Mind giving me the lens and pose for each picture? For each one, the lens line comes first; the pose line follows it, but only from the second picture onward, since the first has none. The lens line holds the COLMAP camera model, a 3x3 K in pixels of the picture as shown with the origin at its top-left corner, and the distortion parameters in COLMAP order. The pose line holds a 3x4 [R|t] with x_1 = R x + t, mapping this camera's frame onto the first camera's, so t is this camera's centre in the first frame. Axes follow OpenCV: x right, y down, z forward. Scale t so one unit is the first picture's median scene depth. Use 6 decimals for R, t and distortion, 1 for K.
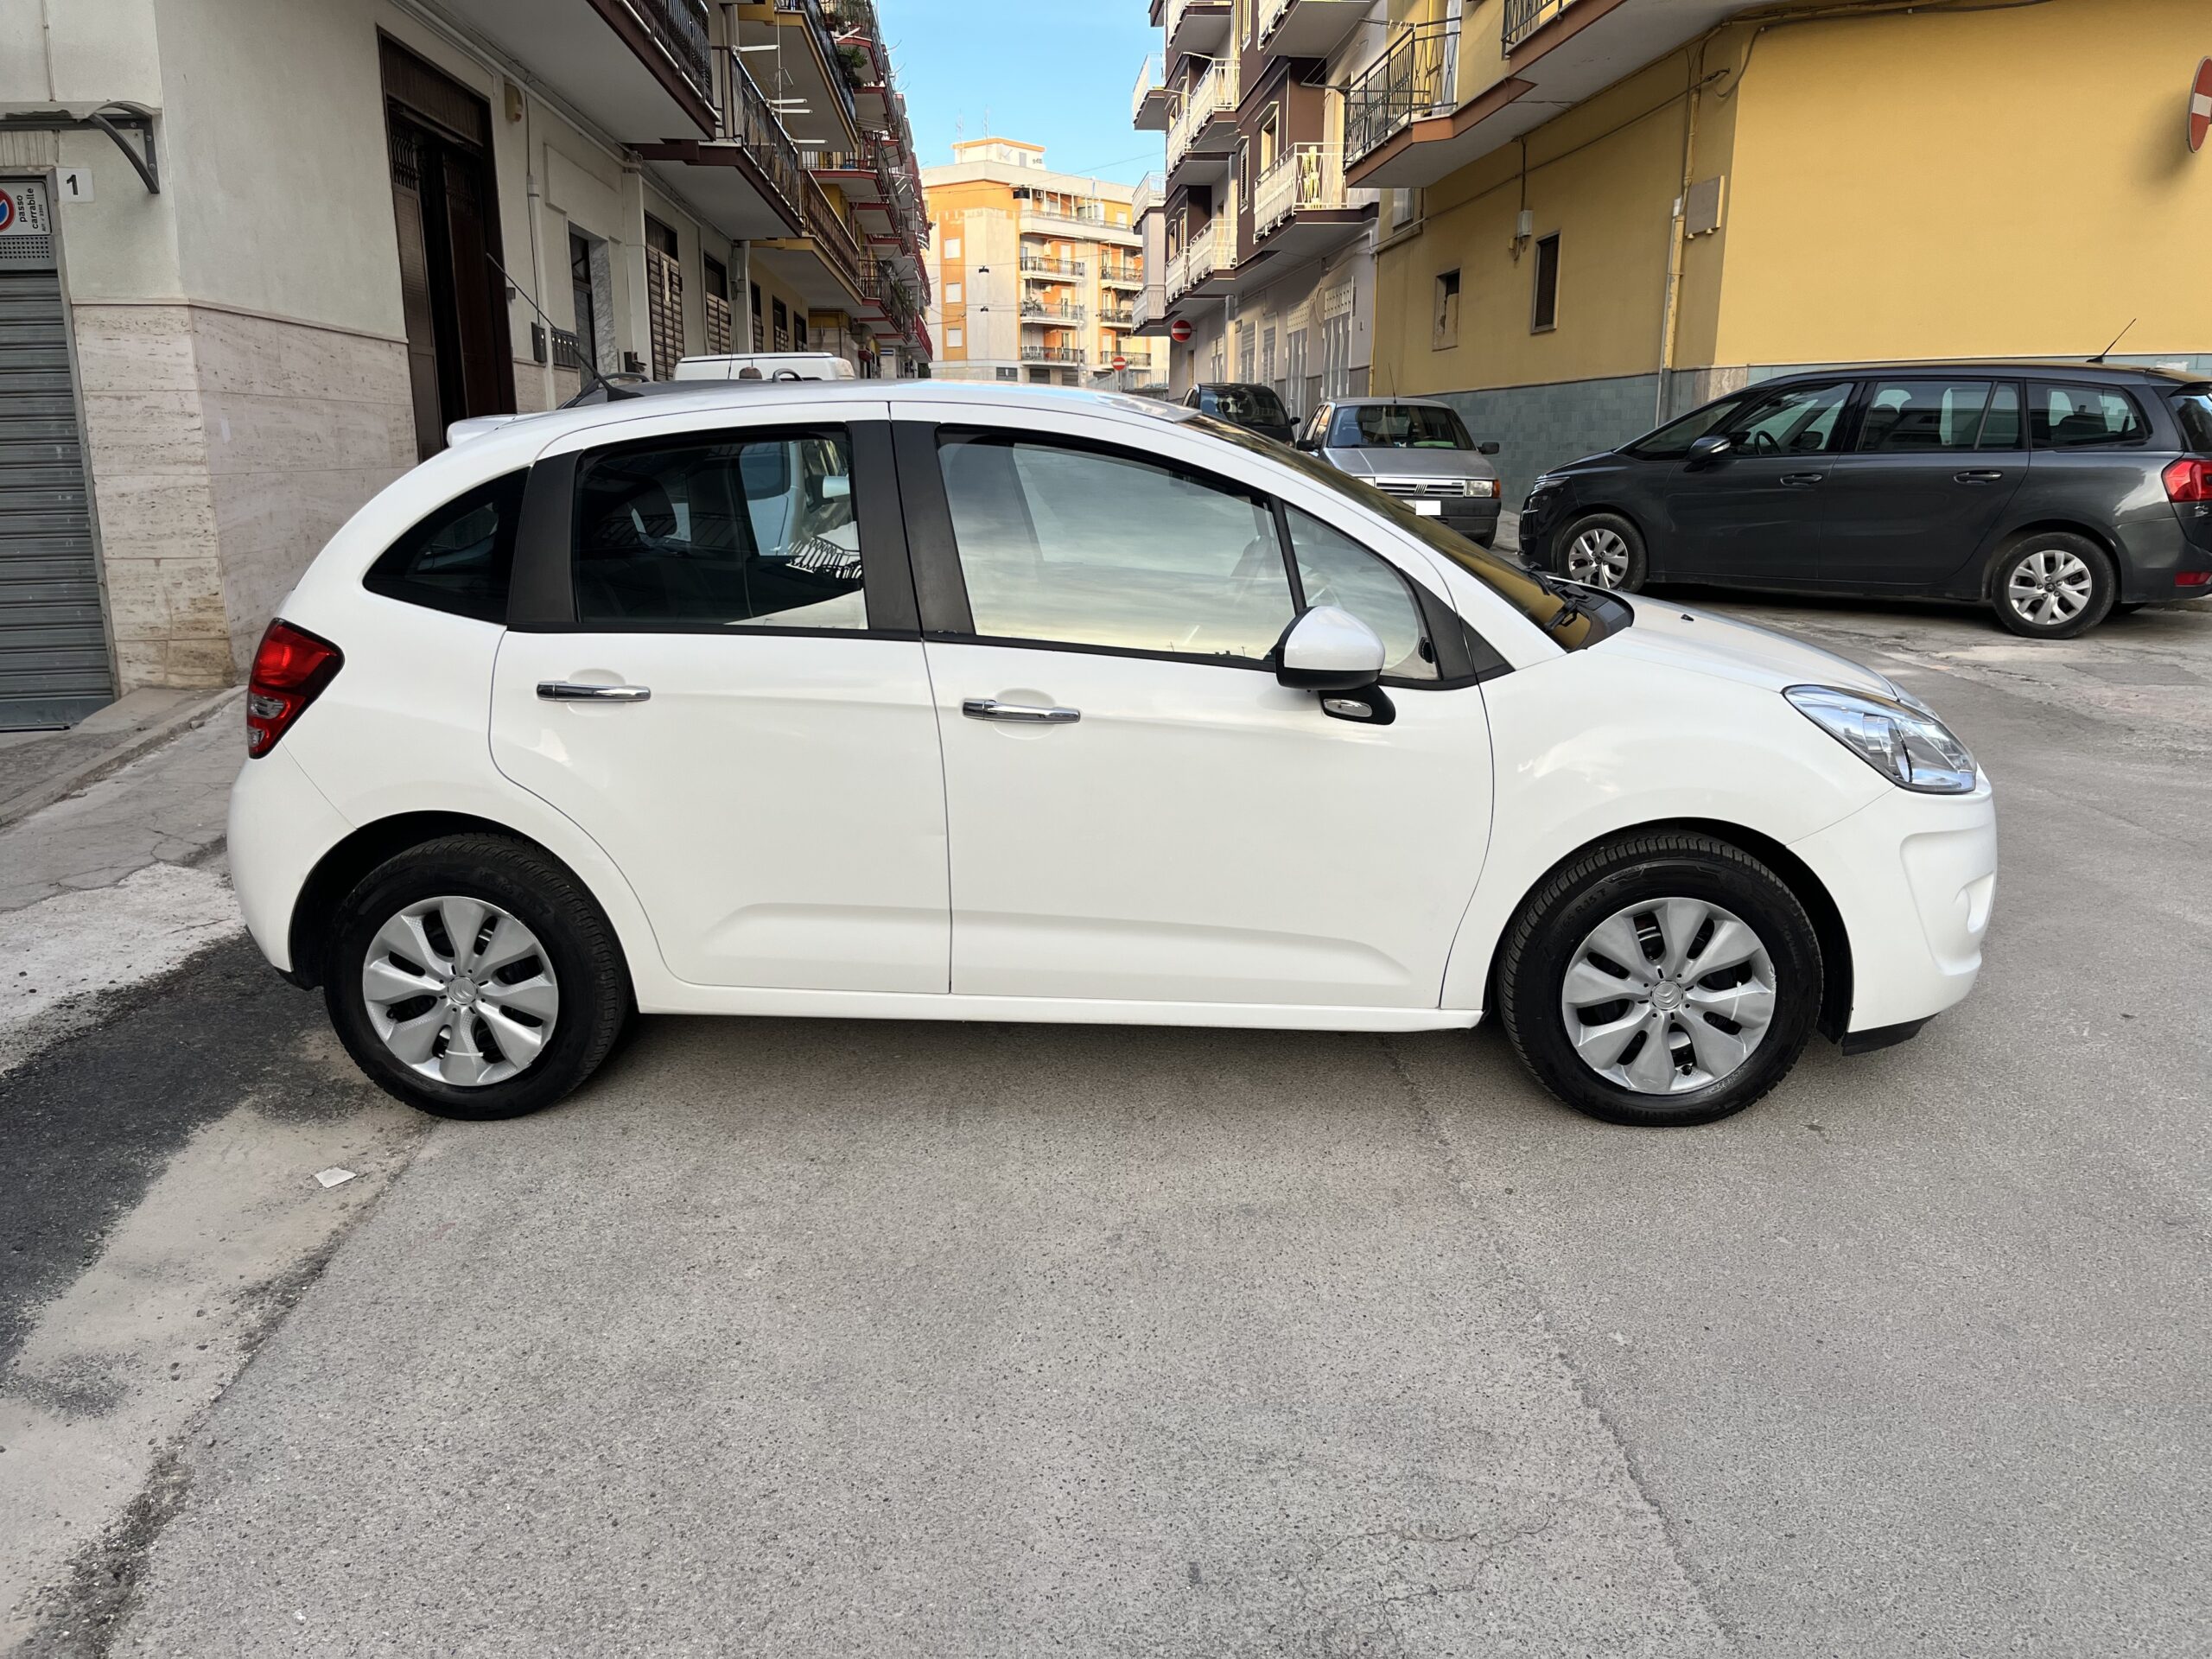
lens RADIAL K [[1685.5, 0, 1106.0], [0, 1685.5, 829.5], [0, 0, 1]] dist [0.079252, -0.118525]
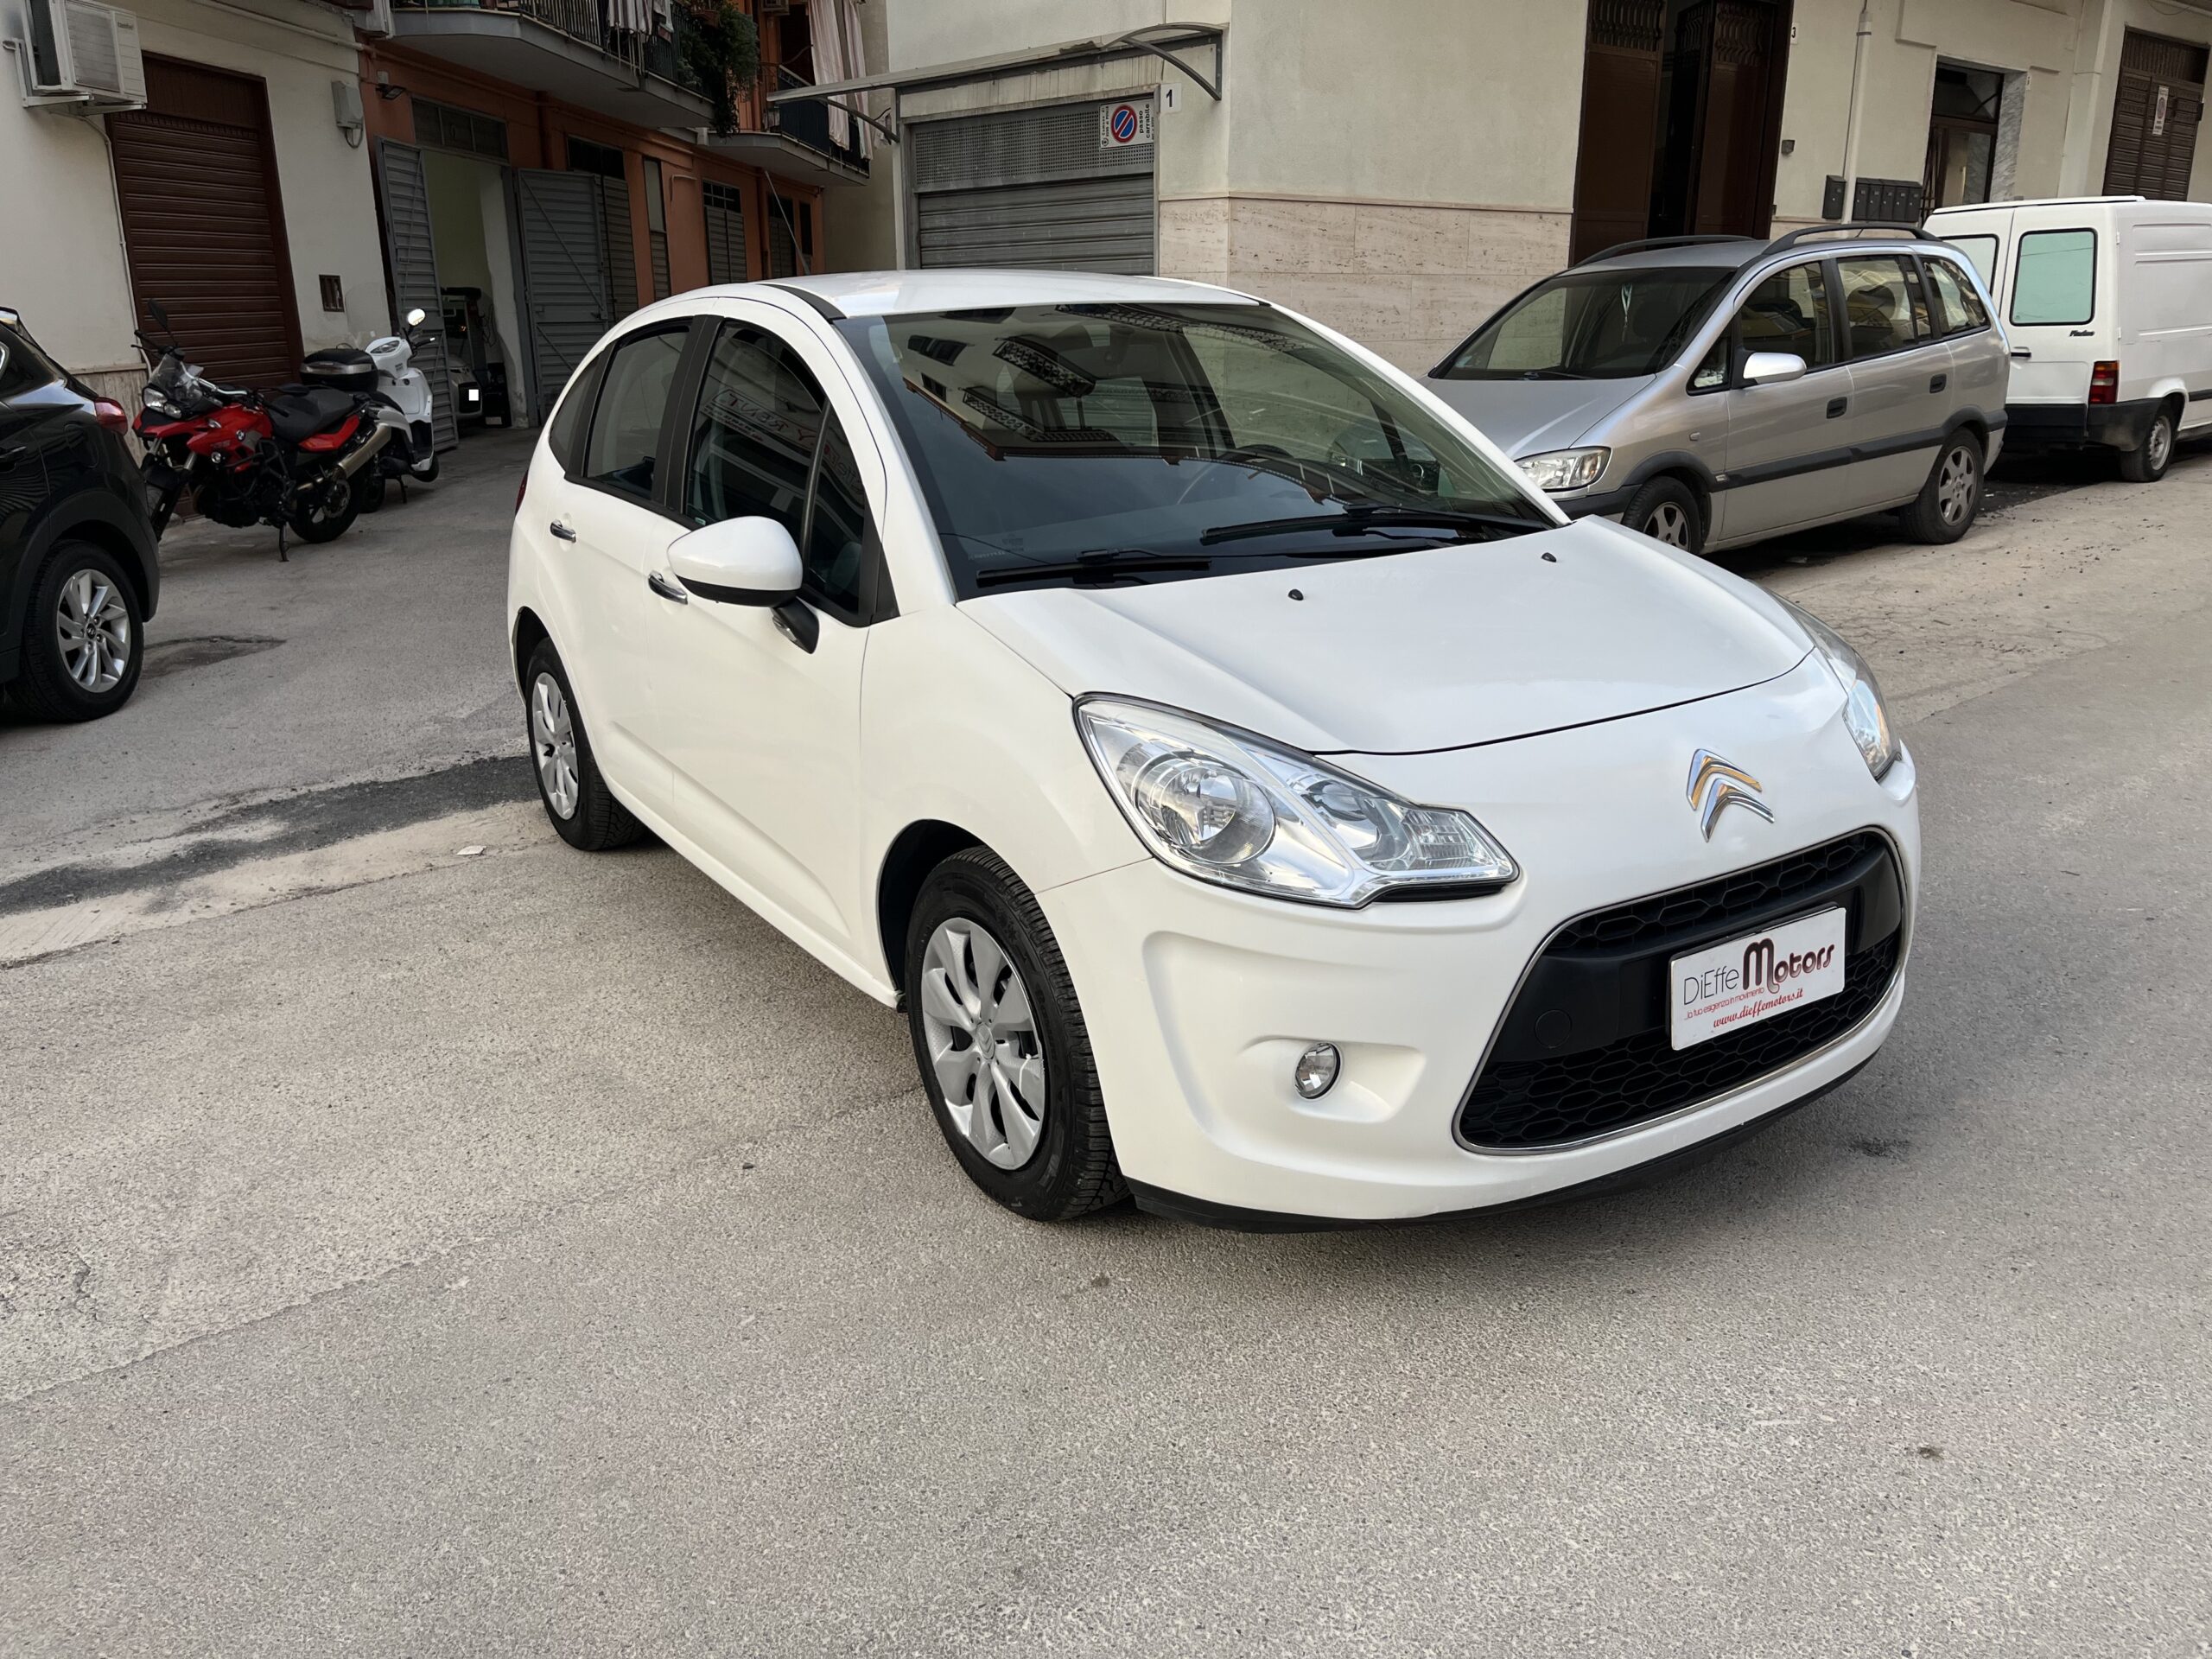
lens RADIAL K [[1684.9, 0, 1088.0], [0, 1684.9, 814.5], [0, 0, 1]] dist [0.074182, -0.104219]
pose [[0.581855, 0.233295, -0.779114, 0.418425], [-0.178080, 0.971274, 0.157842, -0.062601], [0.793557, 0.046904, 0.606686, 0.236602]]
